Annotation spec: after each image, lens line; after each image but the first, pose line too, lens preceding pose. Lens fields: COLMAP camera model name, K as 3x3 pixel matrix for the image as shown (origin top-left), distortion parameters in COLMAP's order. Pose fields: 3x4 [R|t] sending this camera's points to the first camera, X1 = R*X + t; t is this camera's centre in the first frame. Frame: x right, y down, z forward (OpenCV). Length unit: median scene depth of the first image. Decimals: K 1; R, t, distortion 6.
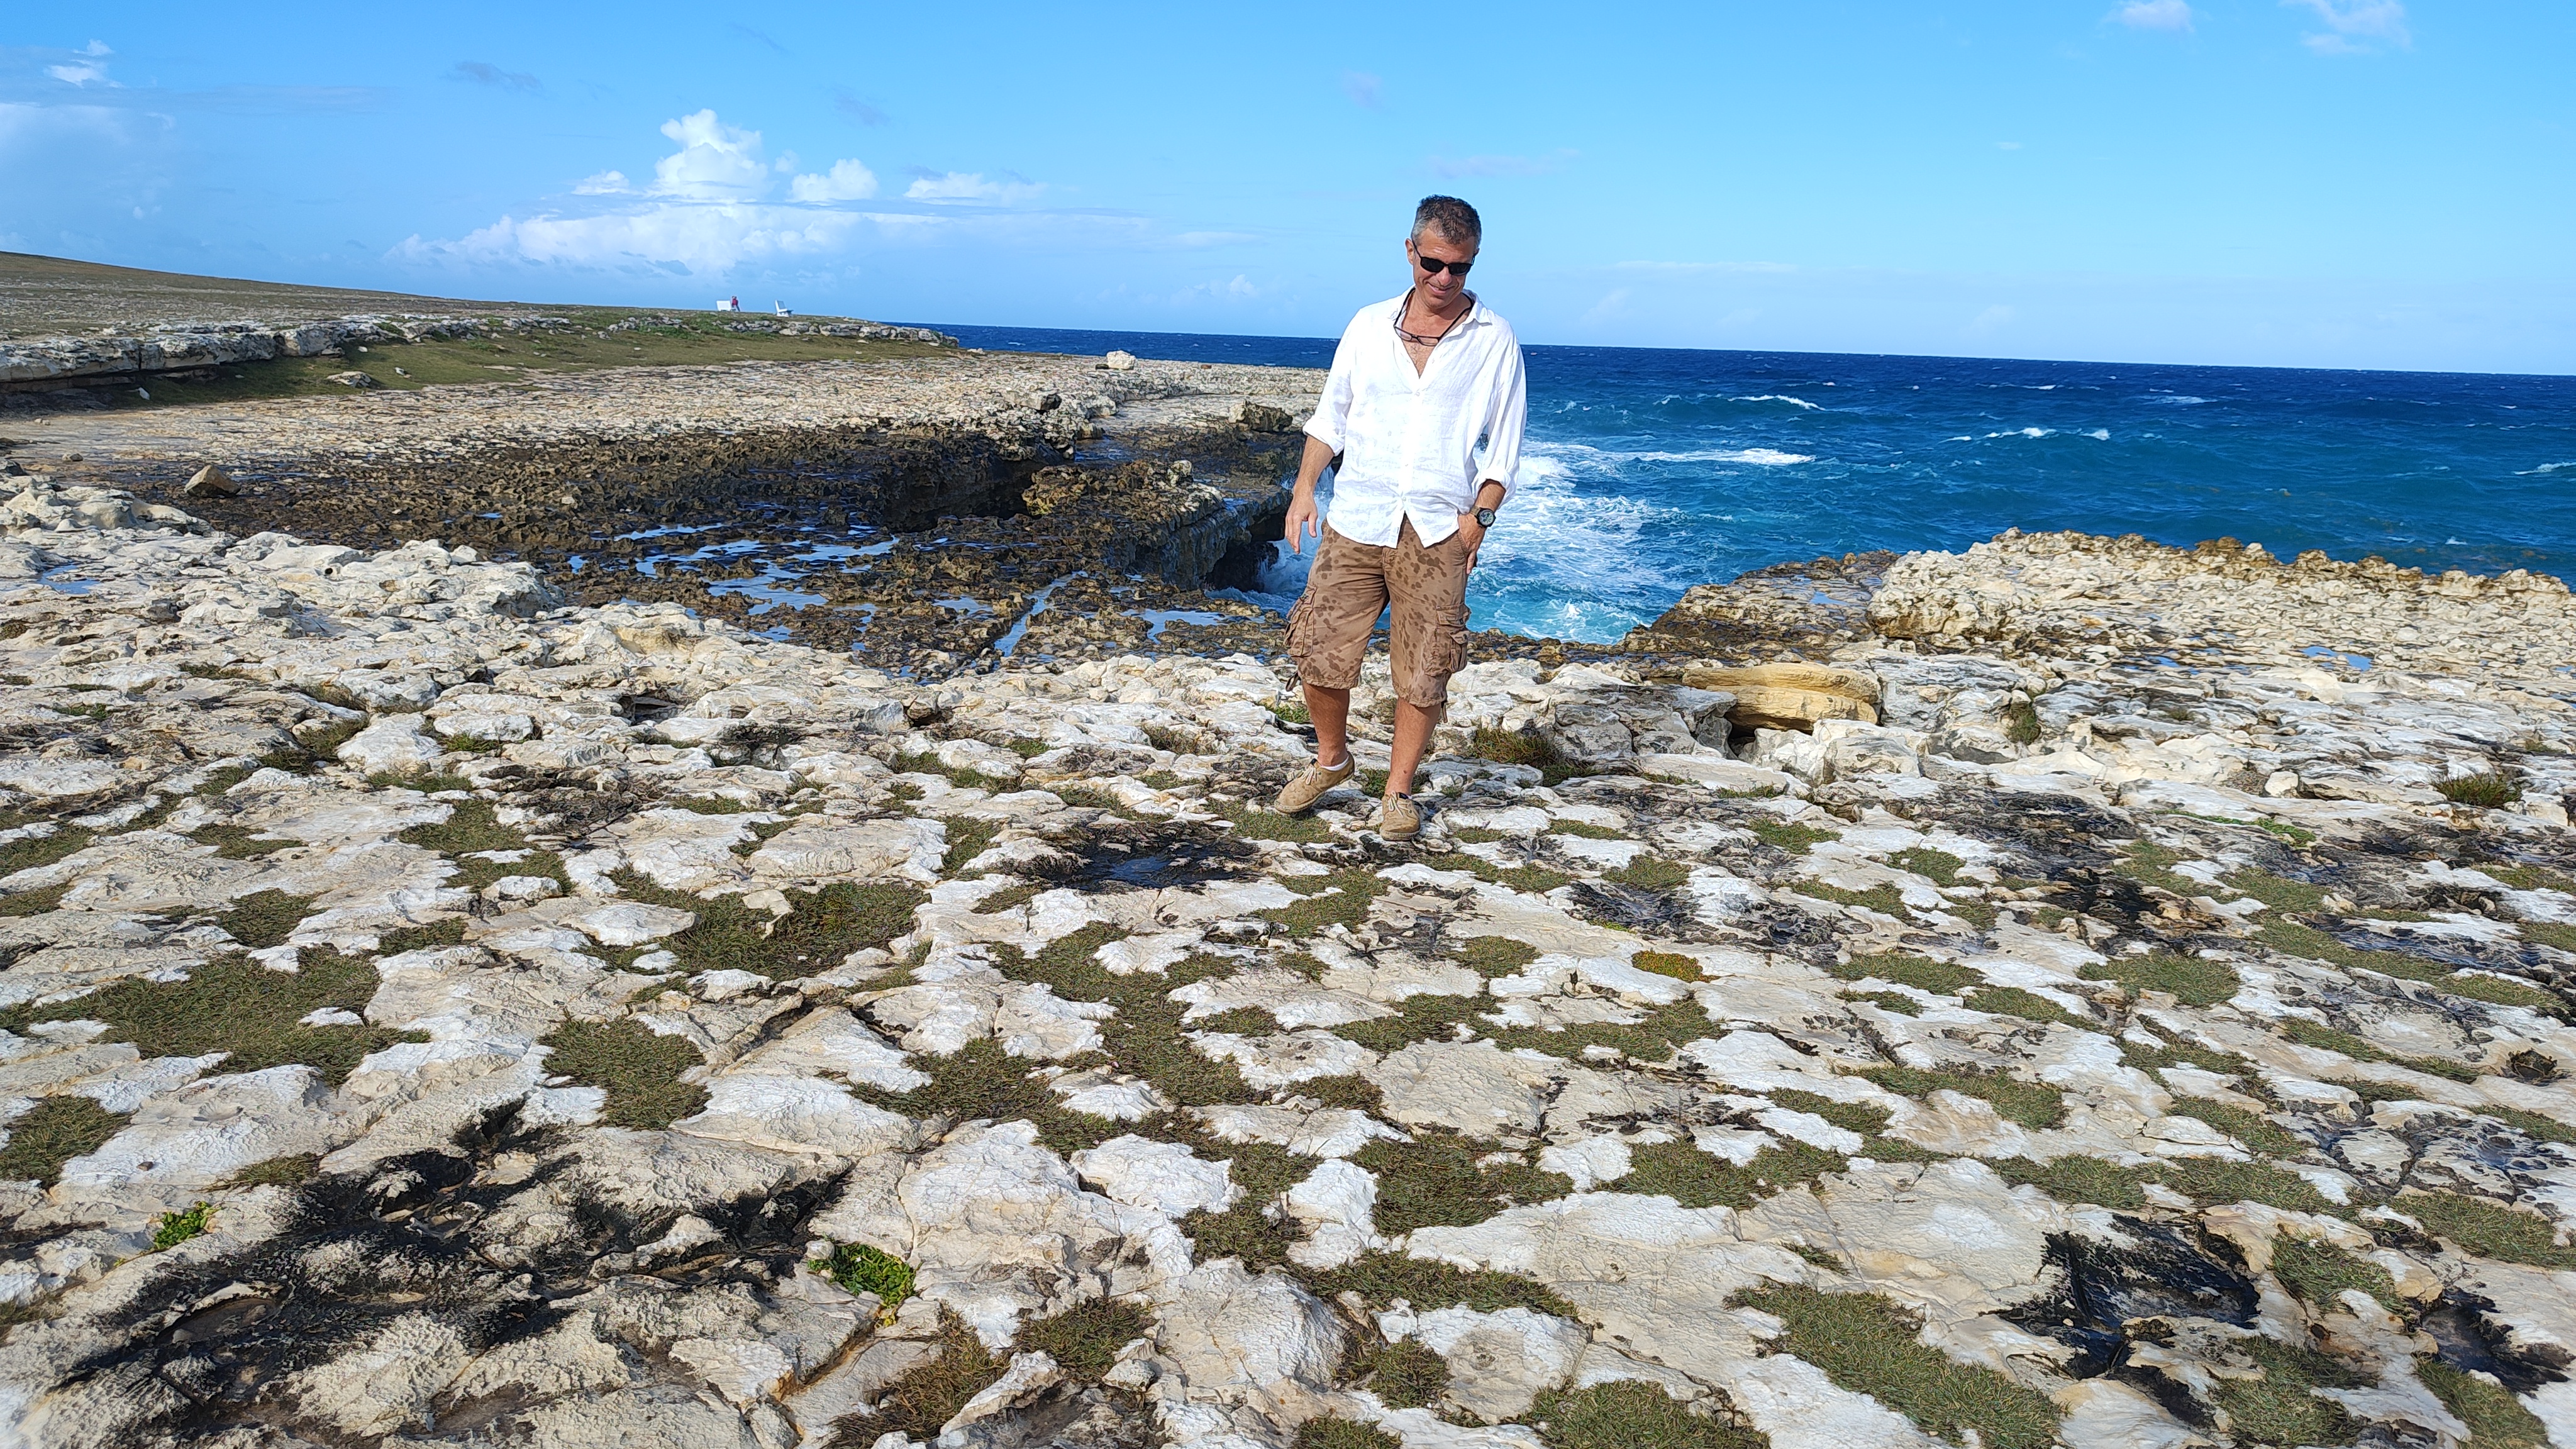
lens RADIAL K [[1733.2, 0, 1280.4], [0, 1733.2, 720.8], [0, 0, 1]] dist [0.033905, -0.026729]
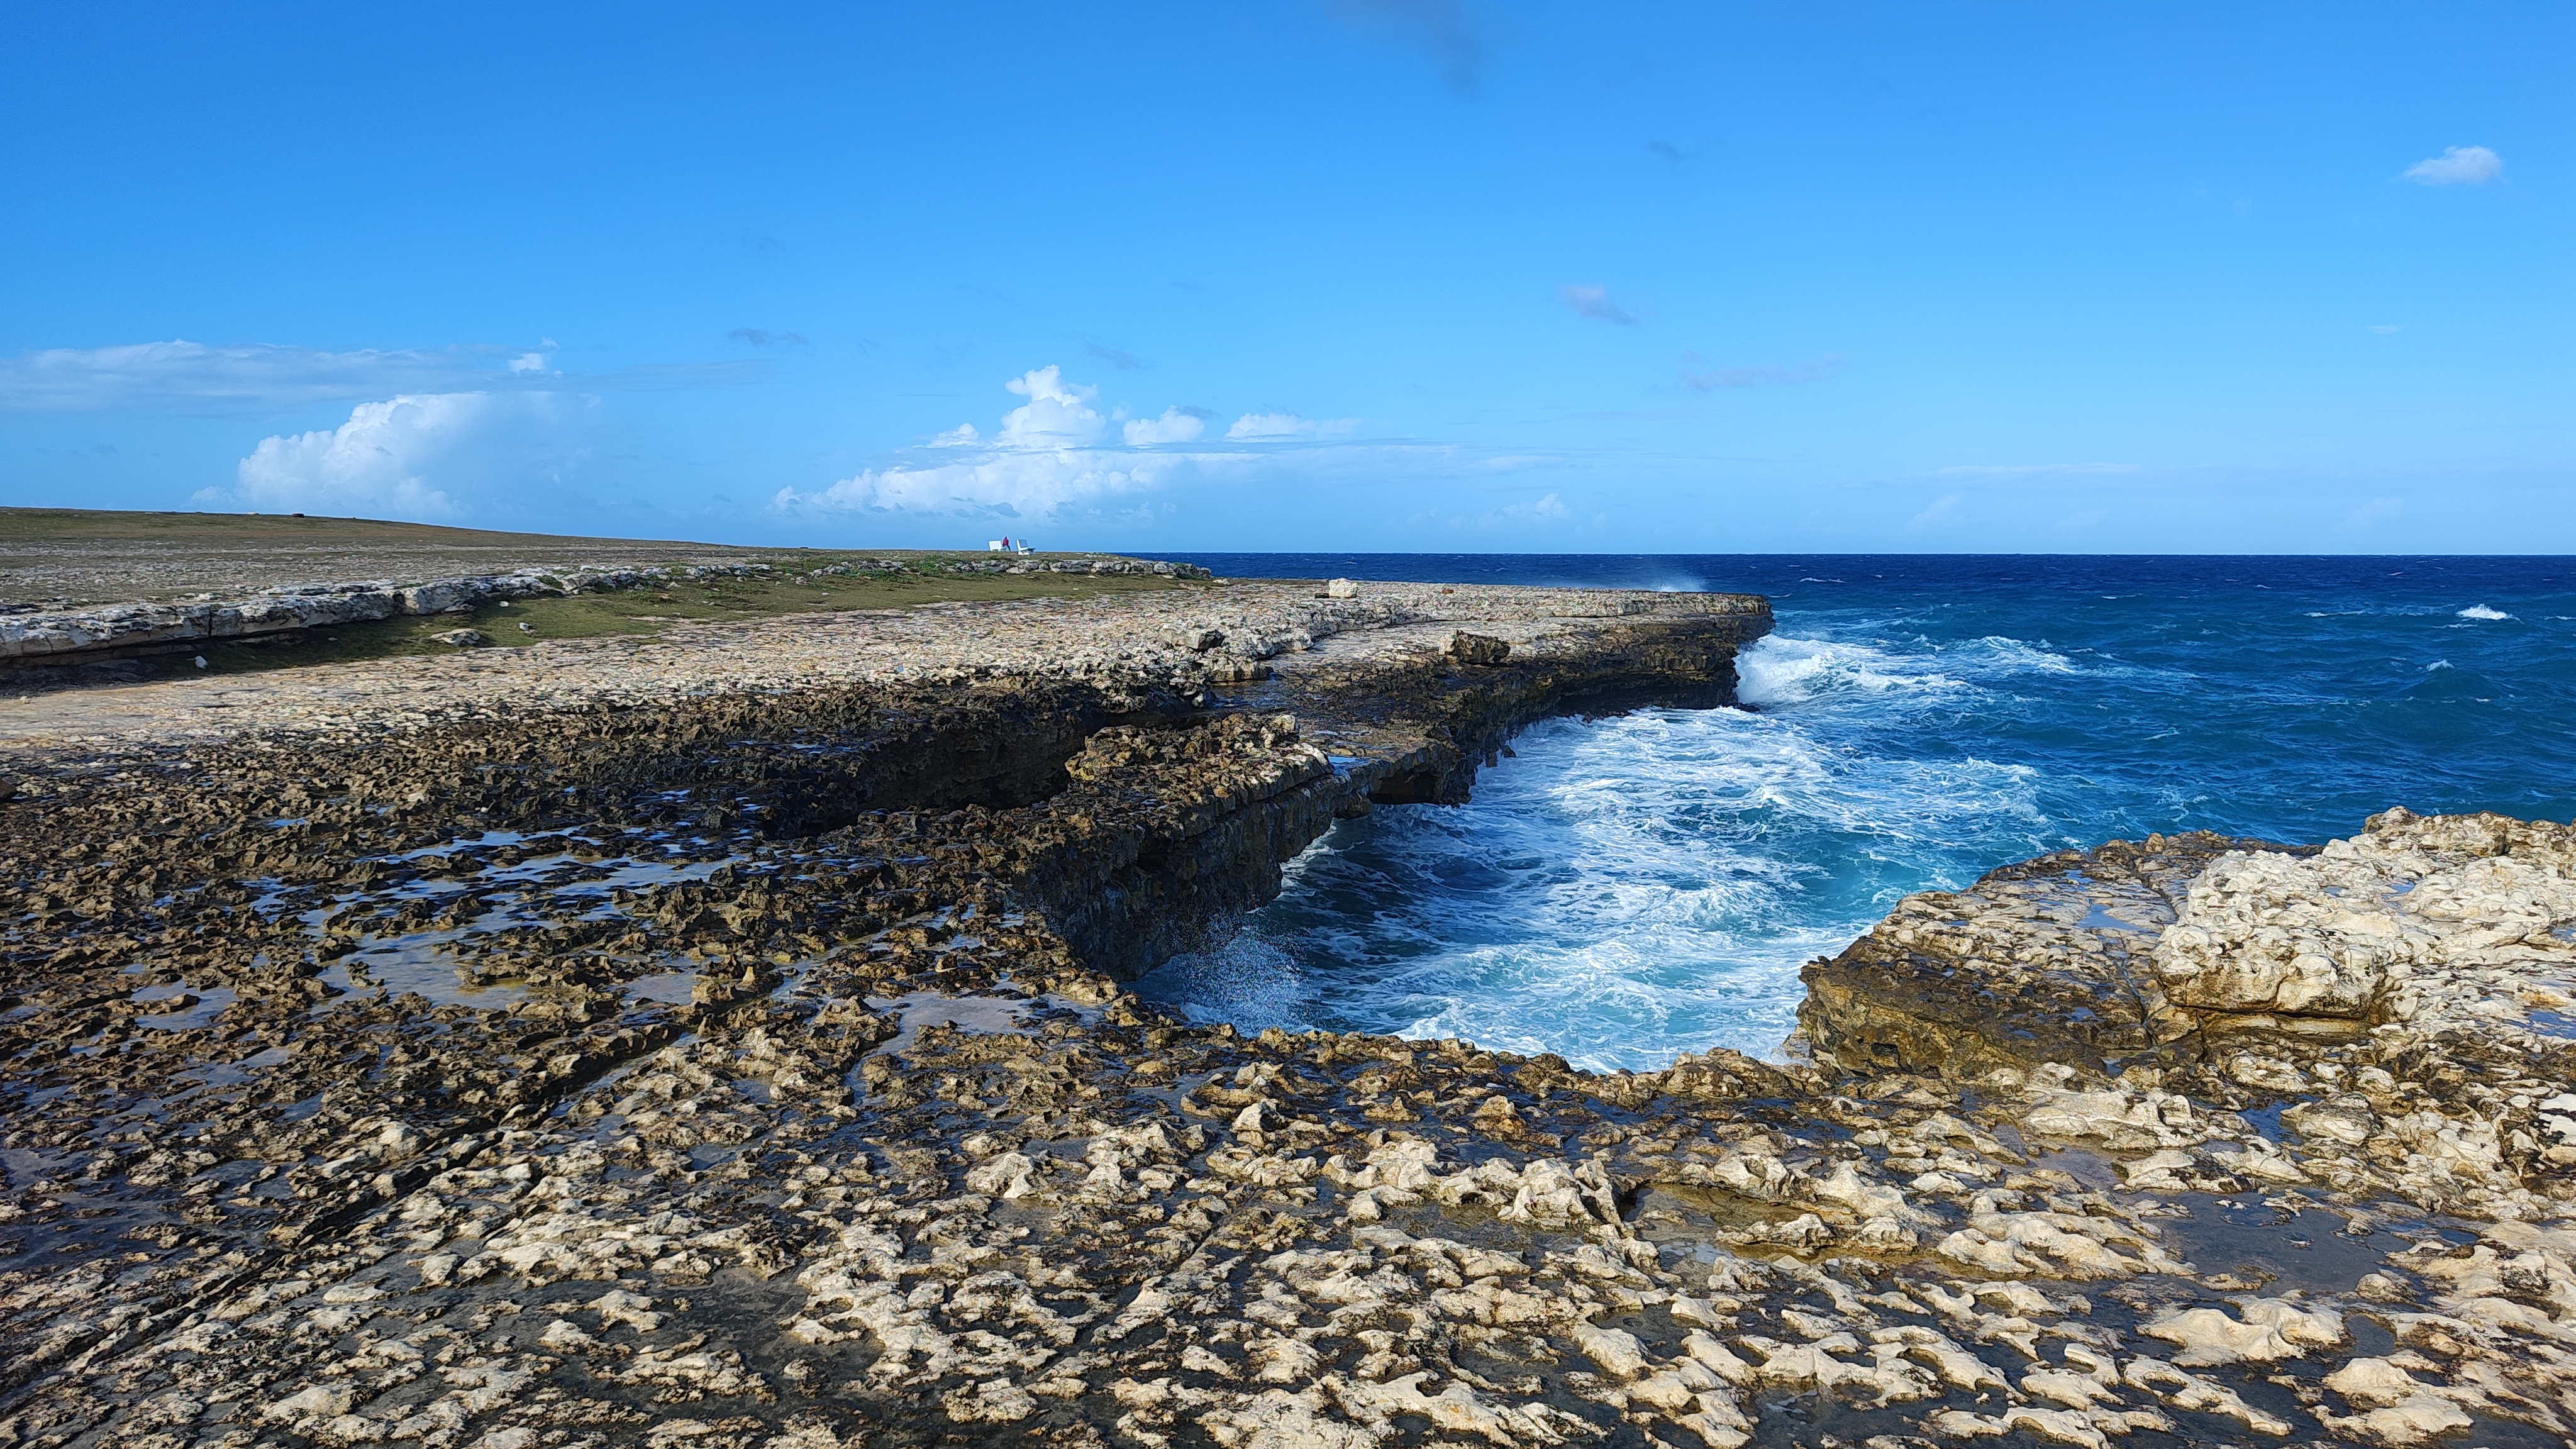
lens RADIAL K [[1732.8, 0, 1280.9], [0, 1732.8, 707.2], [0, 0, 1]] dist [0.031185, -0.008435]
pose [[0.983610, -0.014883, -0.179693, 0.676372], [-0.009005, 0.991289, -0.131393, -0.337569], [0.180084, 0.130858, 0.974908, 1.452720]]
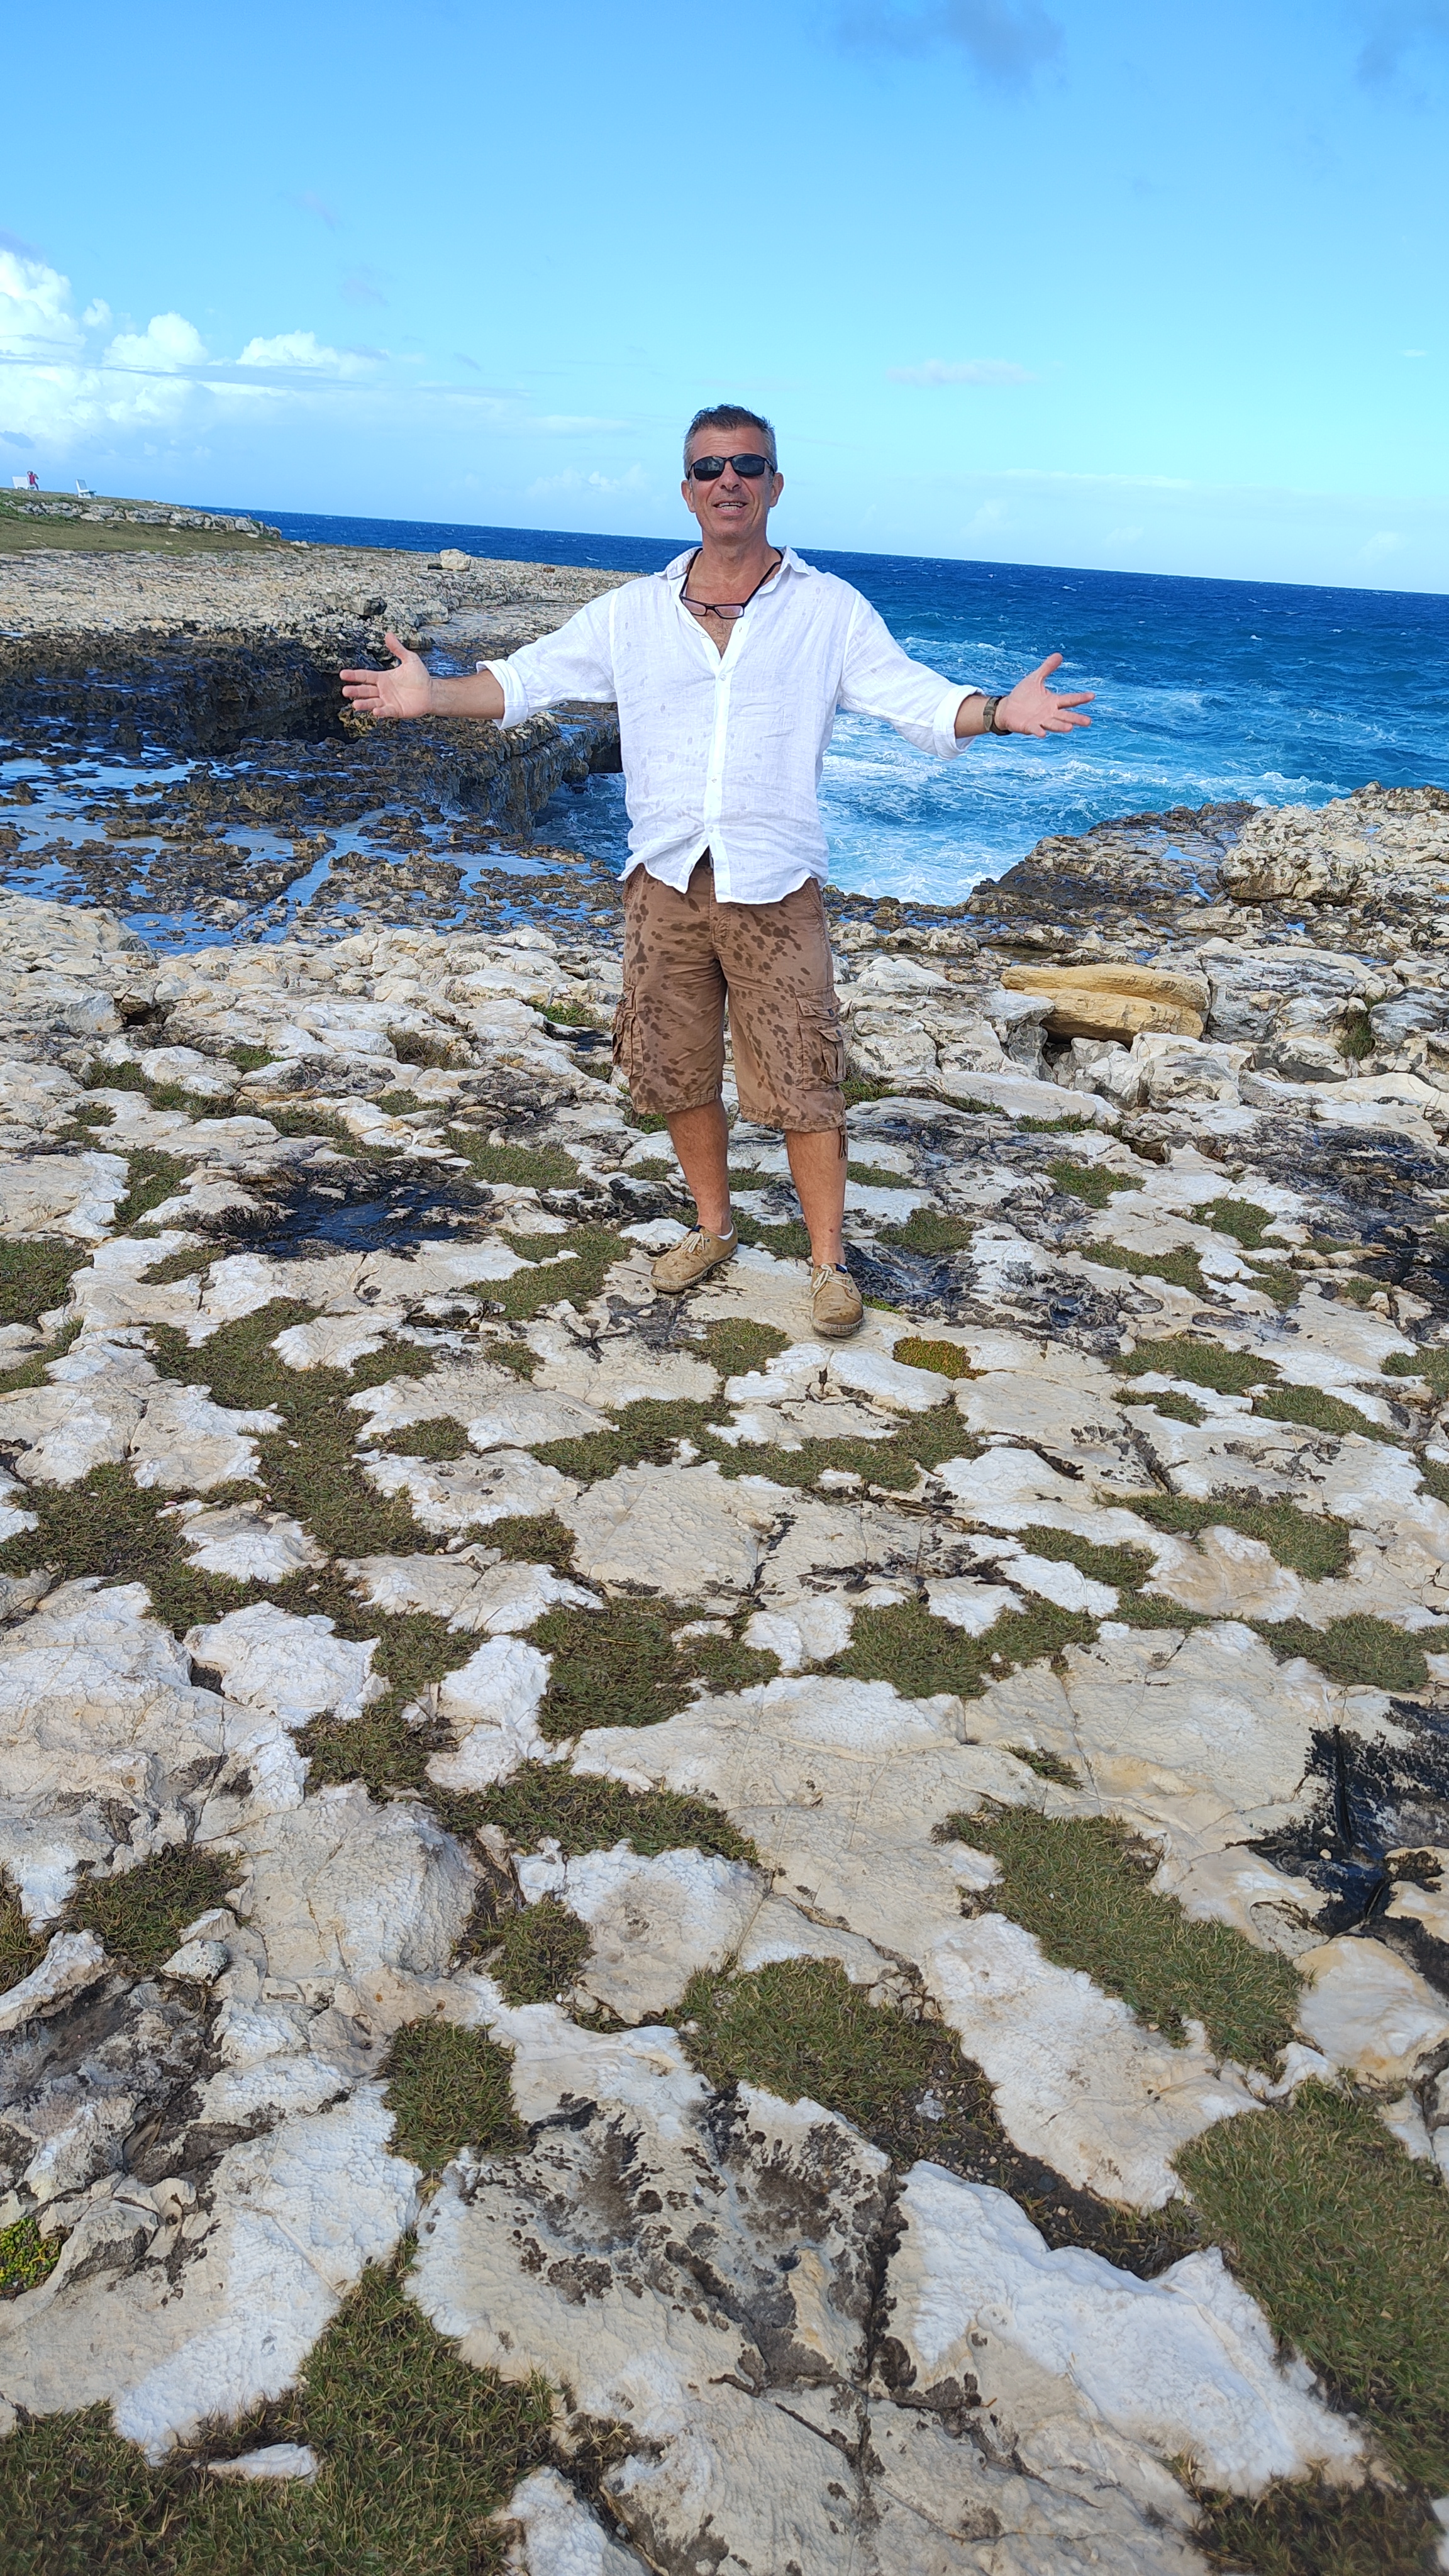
lens RADIAL K [[1732.8, 0, 716.9], [0, 1732.8, 1272.6], [0, 0, 1]] dist [0.031185, -0.008435]
pose [[0.998515, 0.013027, 0.052893, 0.053818], [-0.022296, 0.983660, 0.178650, -0.046641], [-0.049702, -0.179564, 0.982490, 0.116531]]
